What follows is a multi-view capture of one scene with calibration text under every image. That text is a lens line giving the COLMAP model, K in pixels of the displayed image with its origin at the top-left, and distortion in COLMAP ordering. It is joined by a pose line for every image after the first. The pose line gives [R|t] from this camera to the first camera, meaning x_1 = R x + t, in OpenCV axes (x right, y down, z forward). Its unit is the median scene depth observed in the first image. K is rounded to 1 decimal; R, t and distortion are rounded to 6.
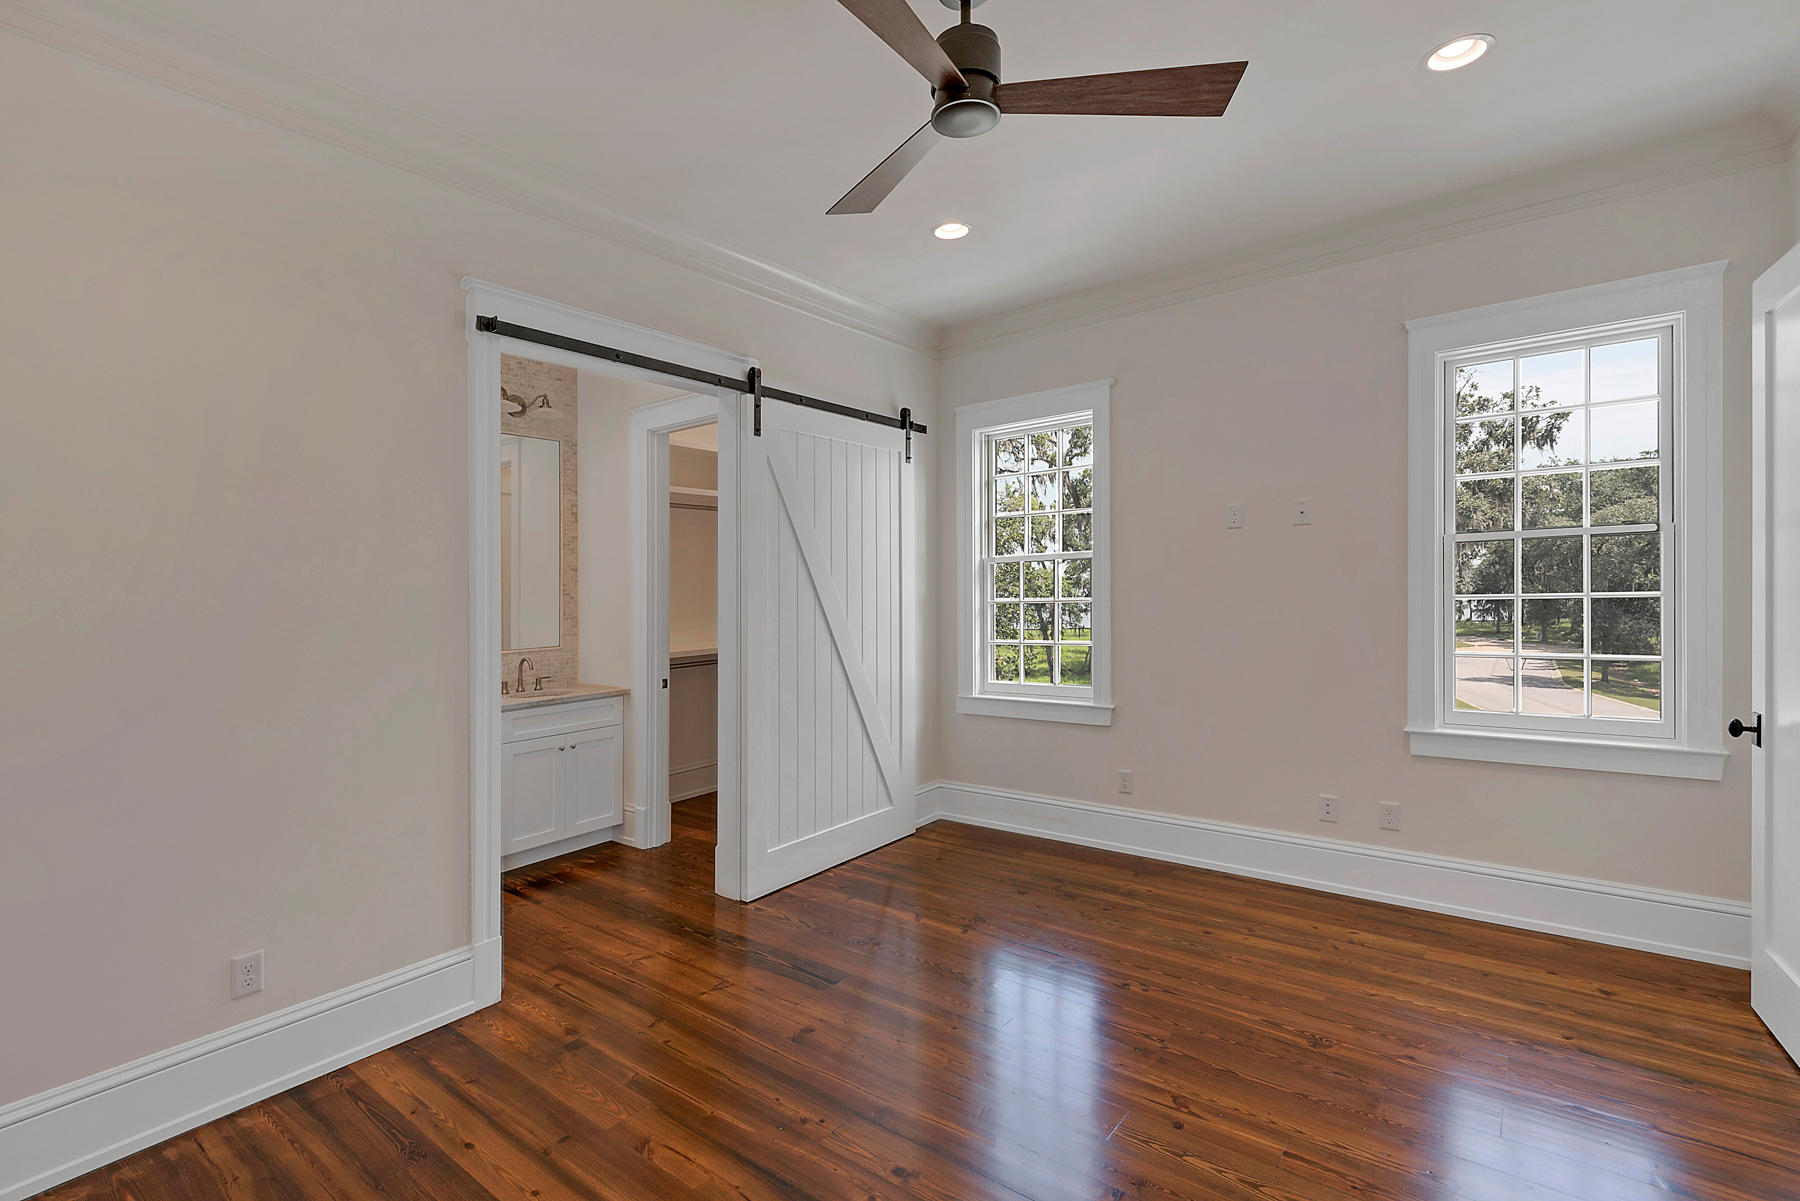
lens RADIAL K [[812.2, 0, 888.0], [0, 812.2, 603.8], [0, 0, 1]] dist [0.013805, -0.005809]
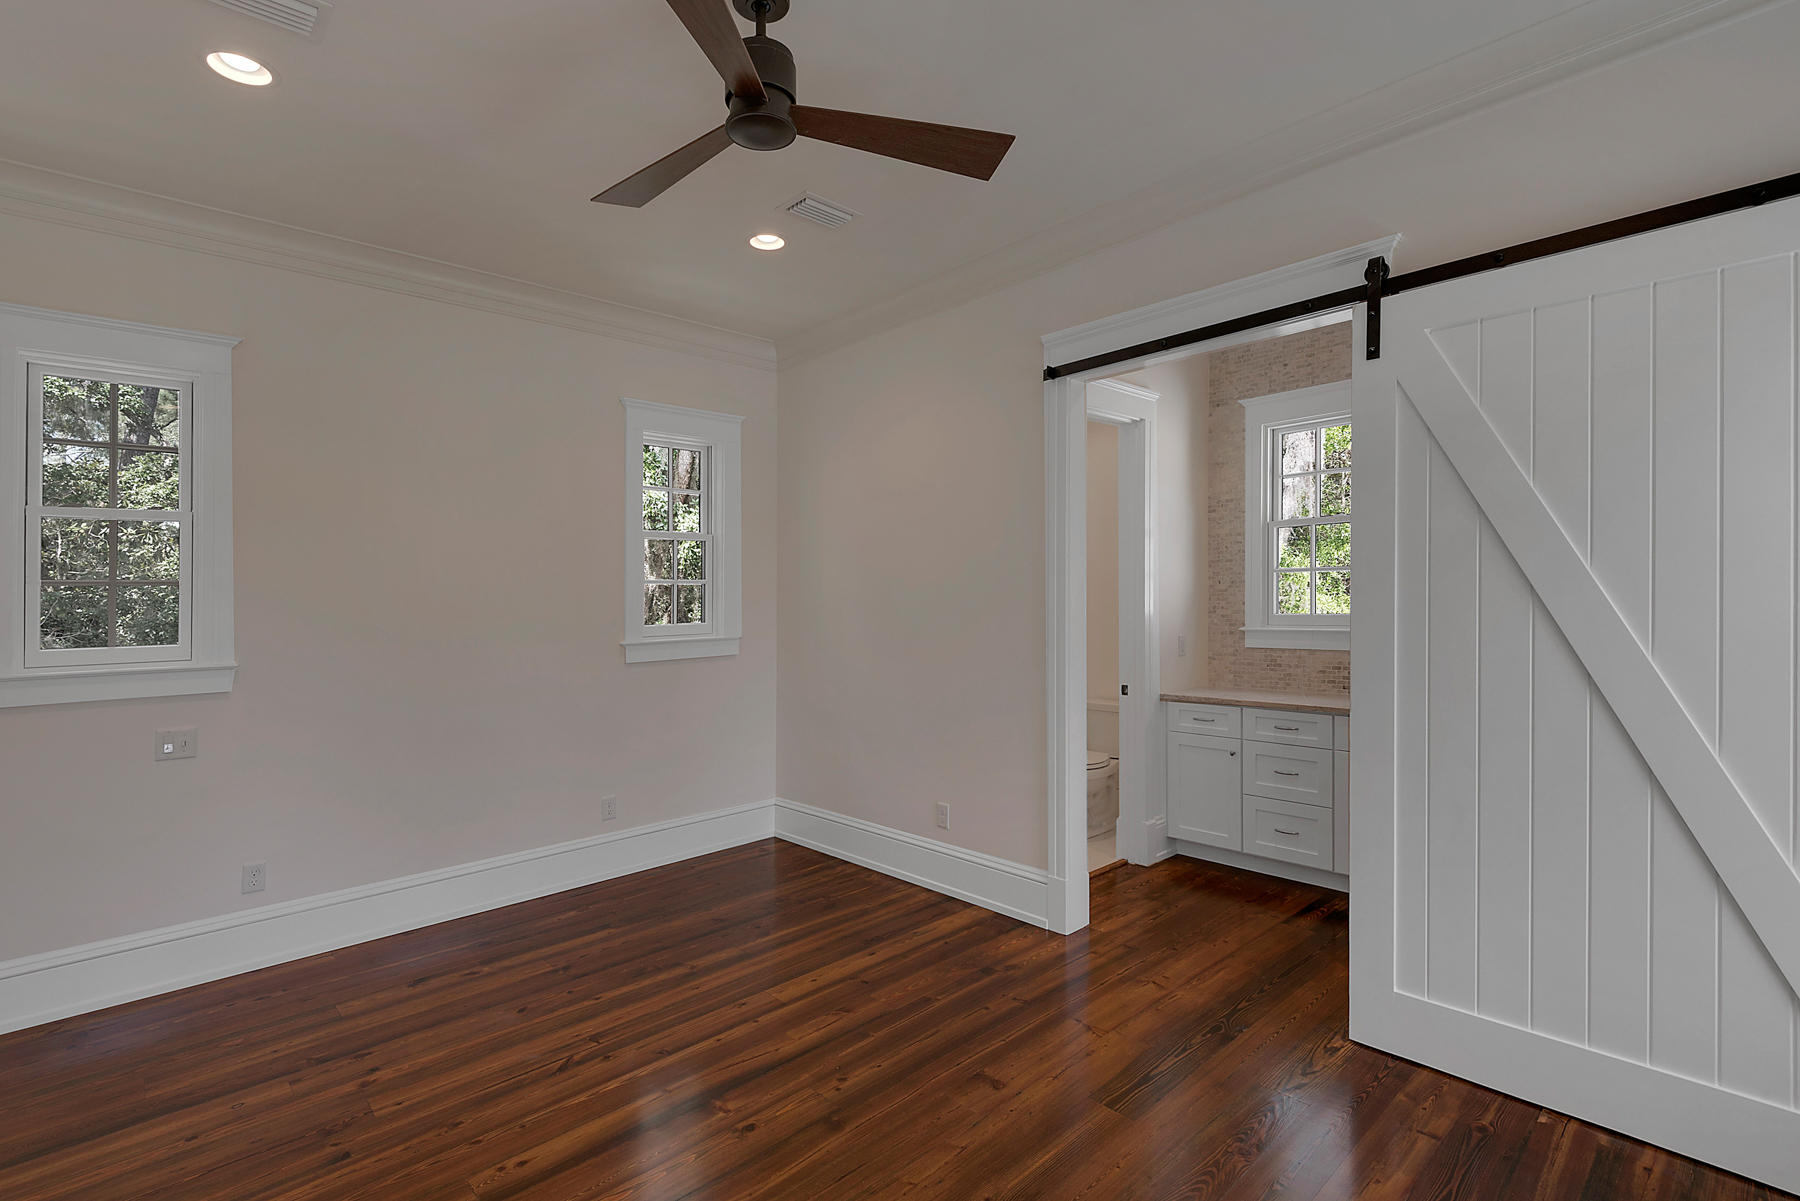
lens RADIAL K [[812.2, 0, 887.9], [0, 812.2, 588.5], [0, 0, 1]] dist [0.013805, -0.005809]
pose [[-0.134598, 0.015564, -0.990778, 0.808573], [-0.001012, 0.999874, 0.015845, -0.041005], [0.990900, 0.003135, -0.134565, 1.003335]]
